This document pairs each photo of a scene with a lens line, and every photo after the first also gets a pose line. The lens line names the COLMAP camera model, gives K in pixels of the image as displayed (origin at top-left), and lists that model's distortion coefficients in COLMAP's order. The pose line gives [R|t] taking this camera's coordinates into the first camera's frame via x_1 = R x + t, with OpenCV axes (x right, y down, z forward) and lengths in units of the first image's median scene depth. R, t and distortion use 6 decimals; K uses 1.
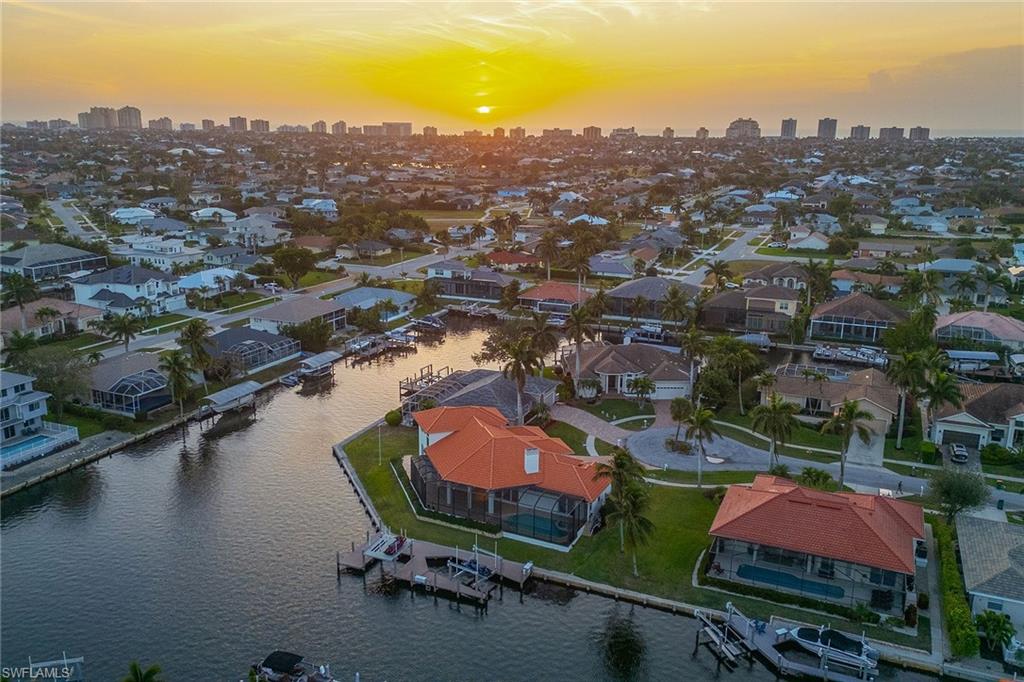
lens RADIAL K [[849.8, 0, 512.0], [0, 849.8, 341.0], [0, 0, 1]] dist [0.119453, -0.177390]
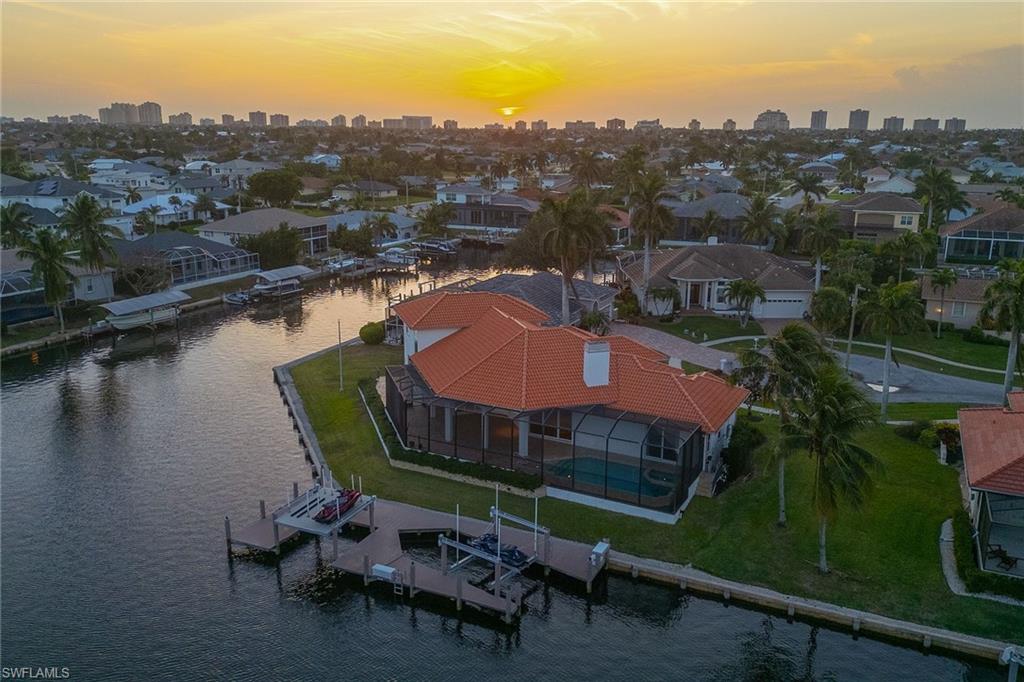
lens RADIAL K [[849.8, 0, 512.0], [0, 849.8, 341.0], [0, 0, 1]] dist [0.119453, -0.177390]
pose [[0.999712, 0.004016, -0.023675, -0.015904], [-0.004060, 0.999990, -0.001818, 0.106261], [0.023667, 0.001914, 0.999718, 0.371029]]
